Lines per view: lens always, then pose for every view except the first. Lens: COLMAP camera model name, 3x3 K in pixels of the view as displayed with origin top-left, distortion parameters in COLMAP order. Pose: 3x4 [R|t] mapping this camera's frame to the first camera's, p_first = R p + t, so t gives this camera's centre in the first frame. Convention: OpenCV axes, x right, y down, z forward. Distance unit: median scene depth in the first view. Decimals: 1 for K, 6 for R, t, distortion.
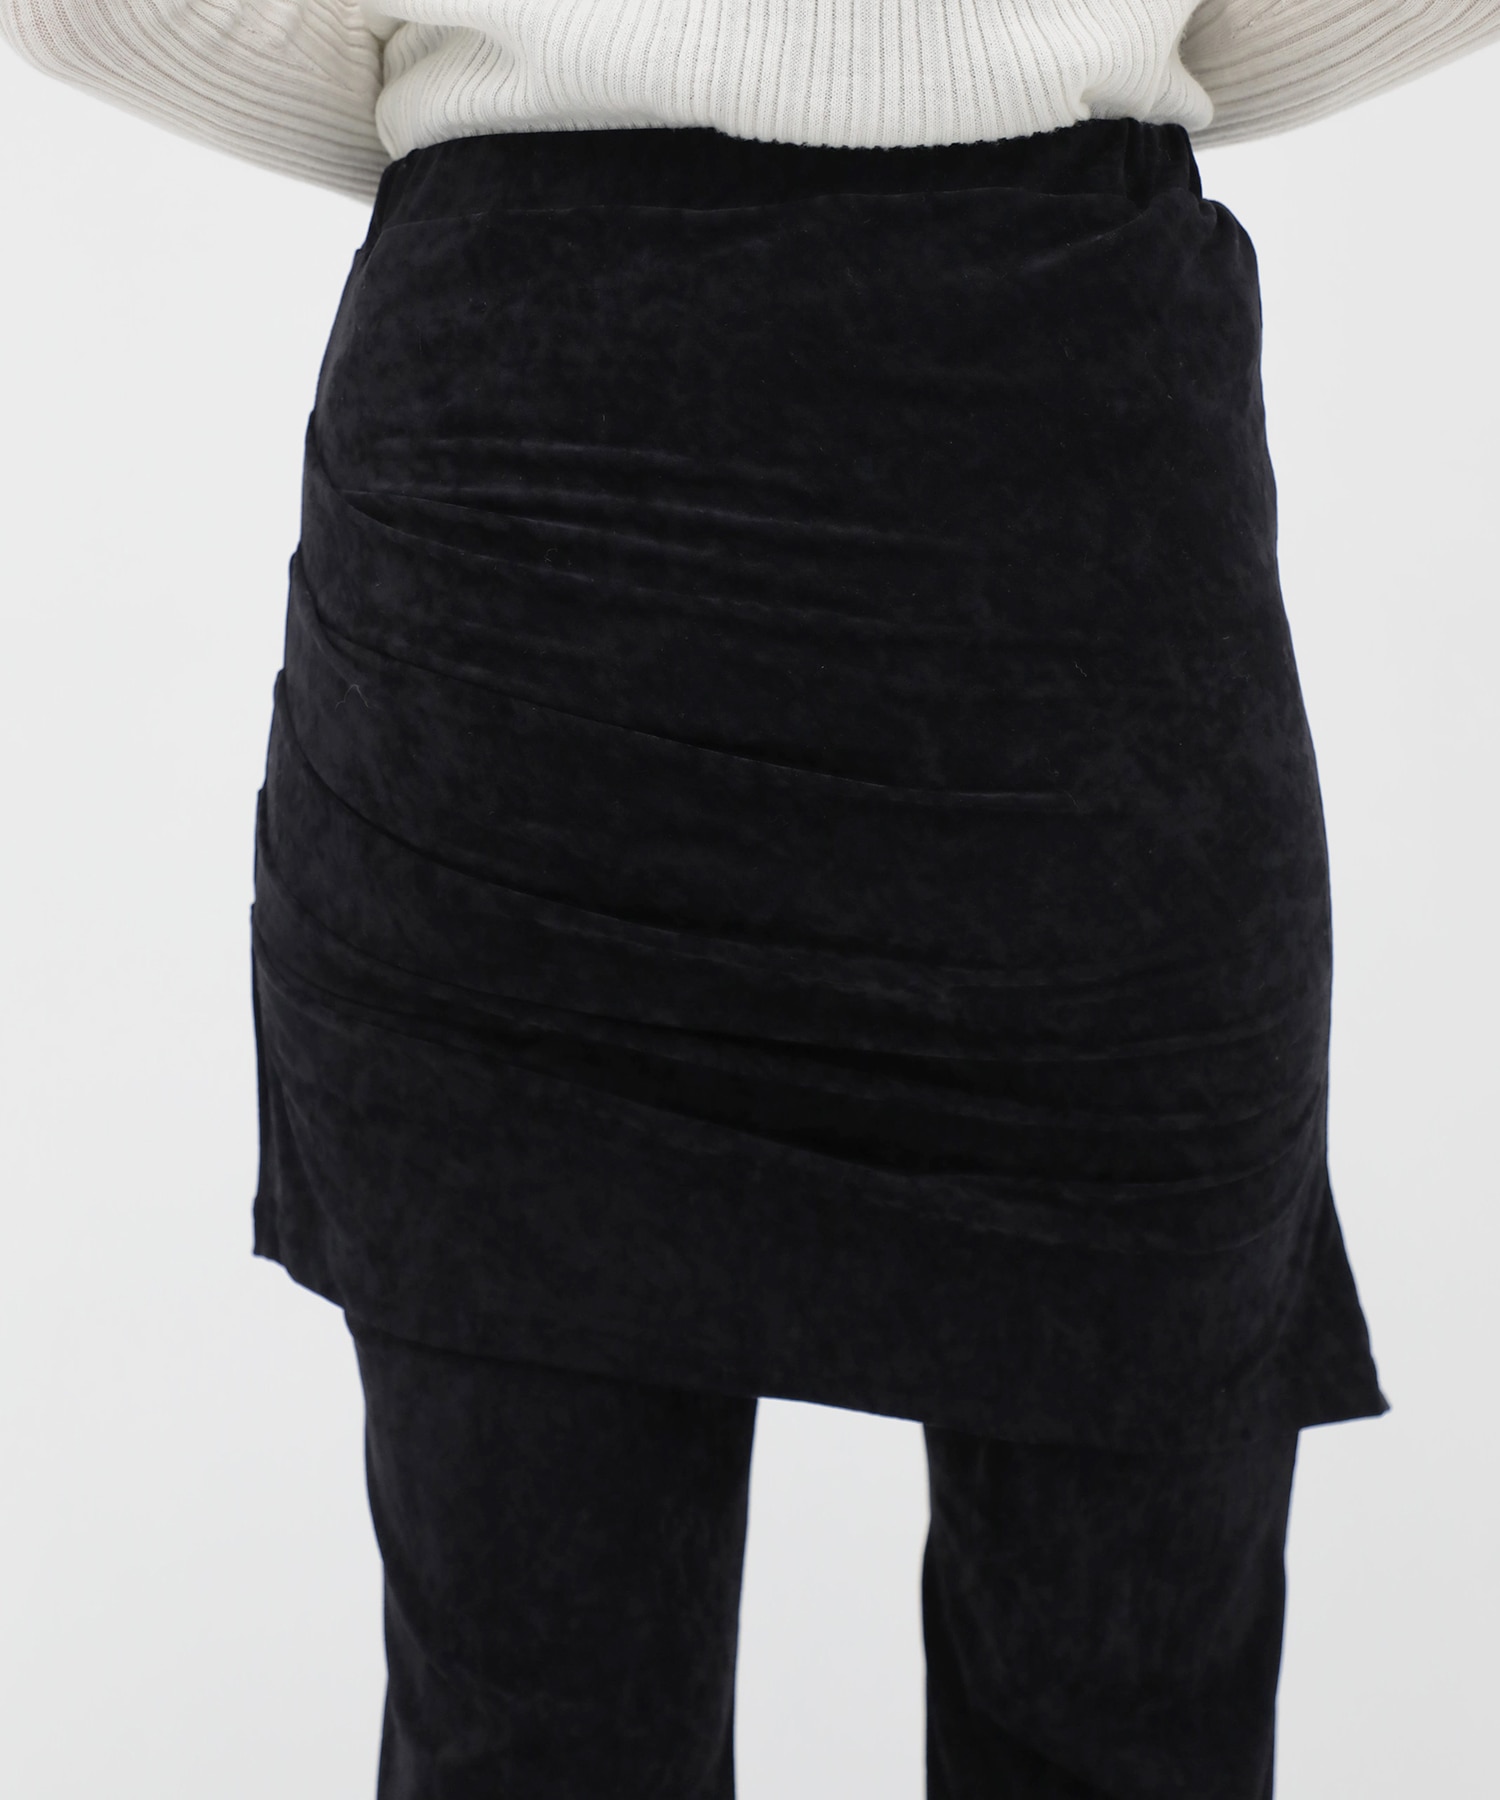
lens RADIAL K [[2588.4, 0, 669.0], [0, 2588.4, 899.2], [0, 0, 1]] dist [-0.031949, 0.803222]
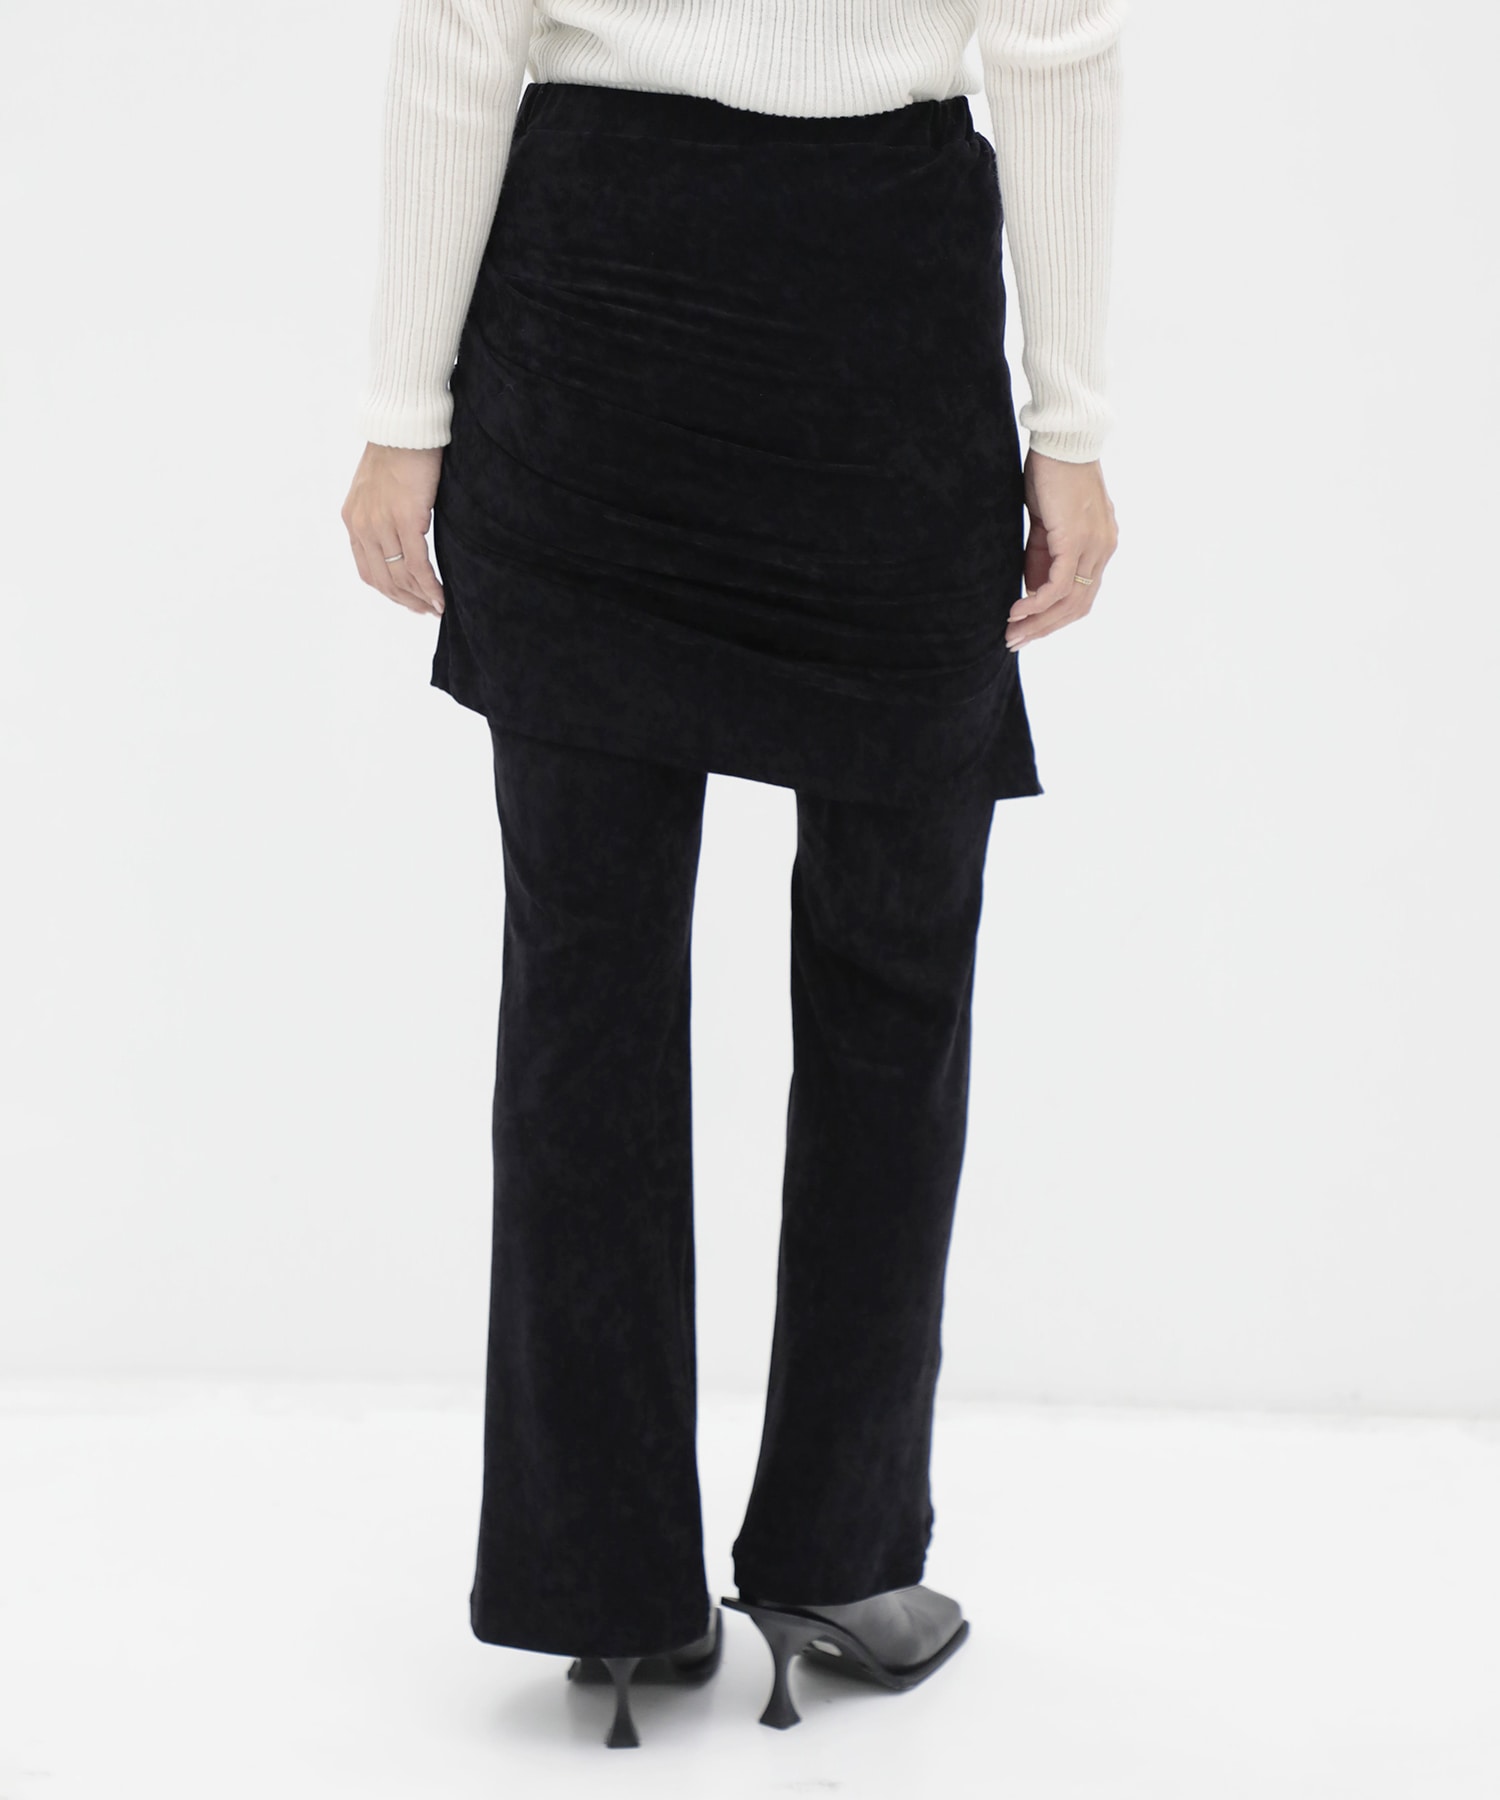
lens RADIAL K [[2824.2, 0, 793.5], [0, 2824.2, 899.4], [0, 0, 1]] dist [0.295648, -0.046591]
pose [[0.995082, 0.029111, 0.094685, -0.102319], [-0.046874, 0.980437, 0.191171, -0.122485], [-0.087268, -0.194669, 0.976979, -1.104228]]
